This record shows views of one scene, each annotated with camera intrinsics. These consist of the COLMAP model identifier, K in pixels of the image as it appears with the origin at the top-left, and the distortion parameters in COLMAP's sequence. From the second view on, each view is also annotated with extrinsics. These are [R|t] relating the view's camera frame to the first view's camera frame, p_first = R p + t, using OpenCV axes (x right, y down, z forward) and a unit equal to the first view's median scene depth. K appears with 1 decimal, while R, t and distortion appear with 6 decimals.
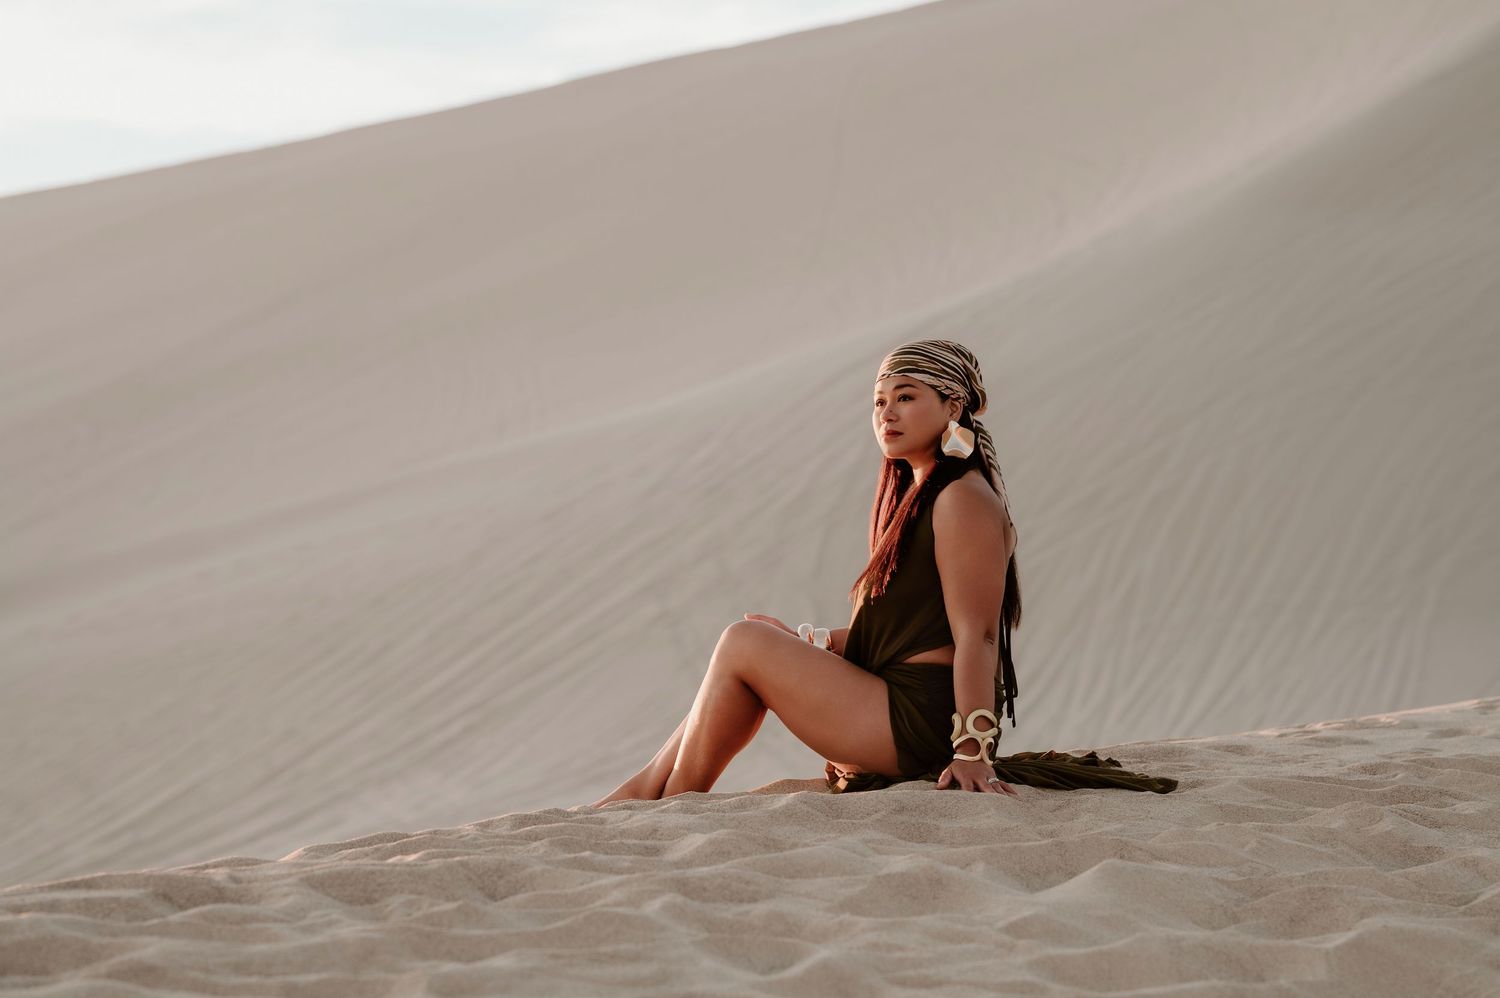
lens RADIAL K [[3471.0, 0, 750.0], [0, 3471.0, 499.0], [0, 0, 1]] dist [-0.015543, -0.952377]
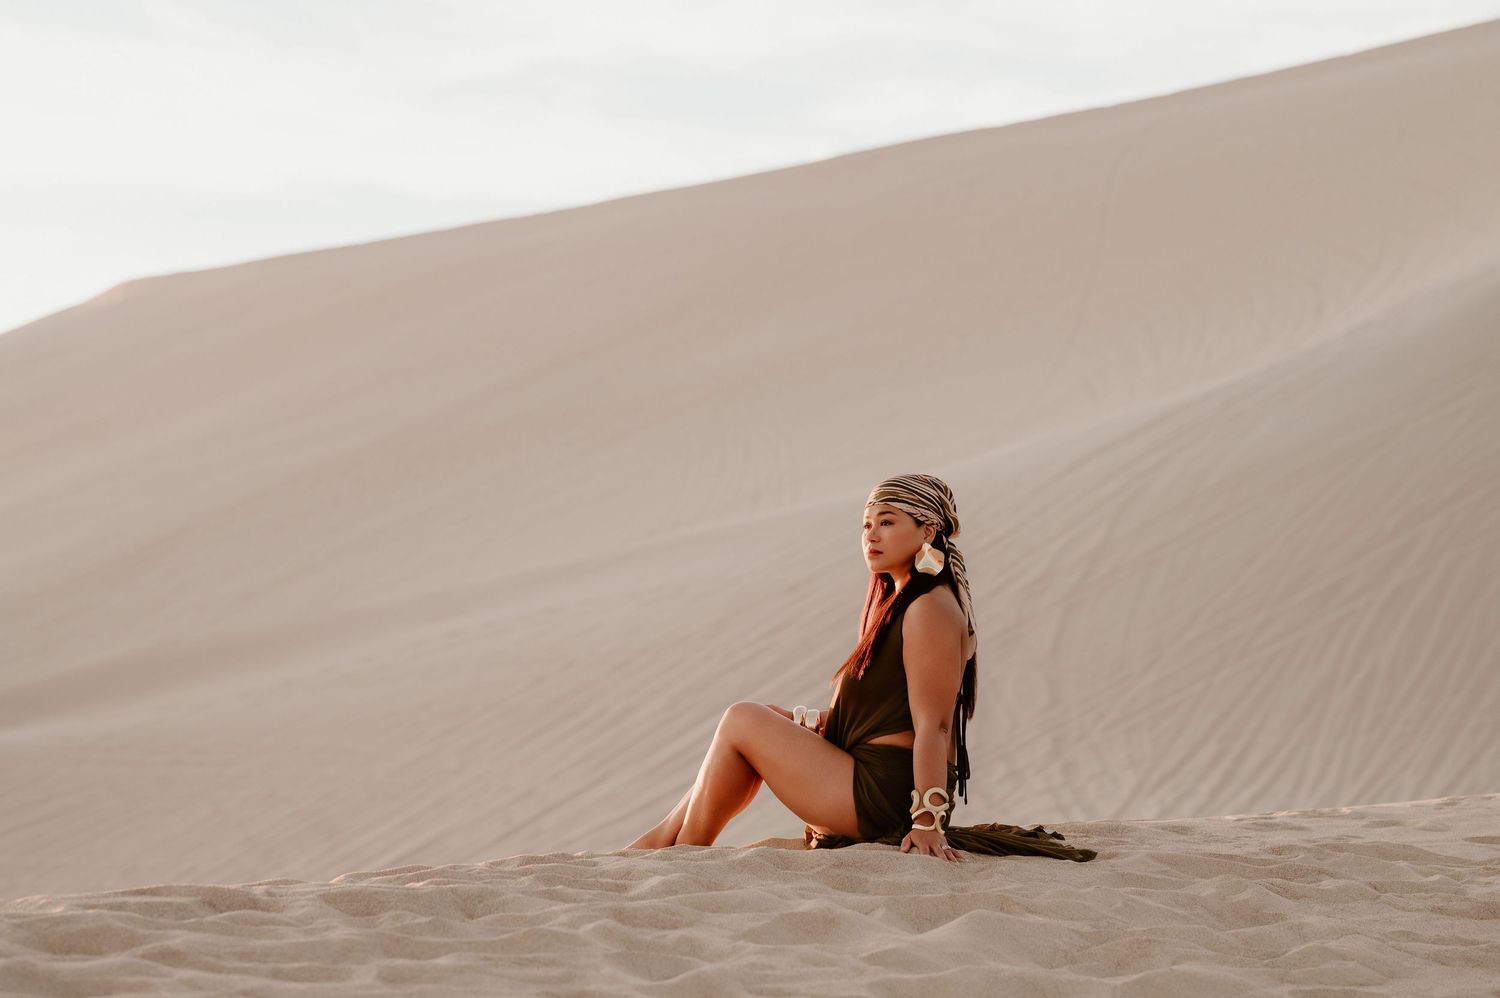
lens RADIAL K [[3471.0, 0, 750.0], [0, 3471.0, 499.0], [0, 0, 1]] dist [-0.015543, -0.952377]
pose [[0.996497, 0.032950, -0.076869, 0.097832], [-0.034532, 0.999216, -0.019345, -0.013690], [0.076171, 0.021932, 0.996854, -0.212062]]
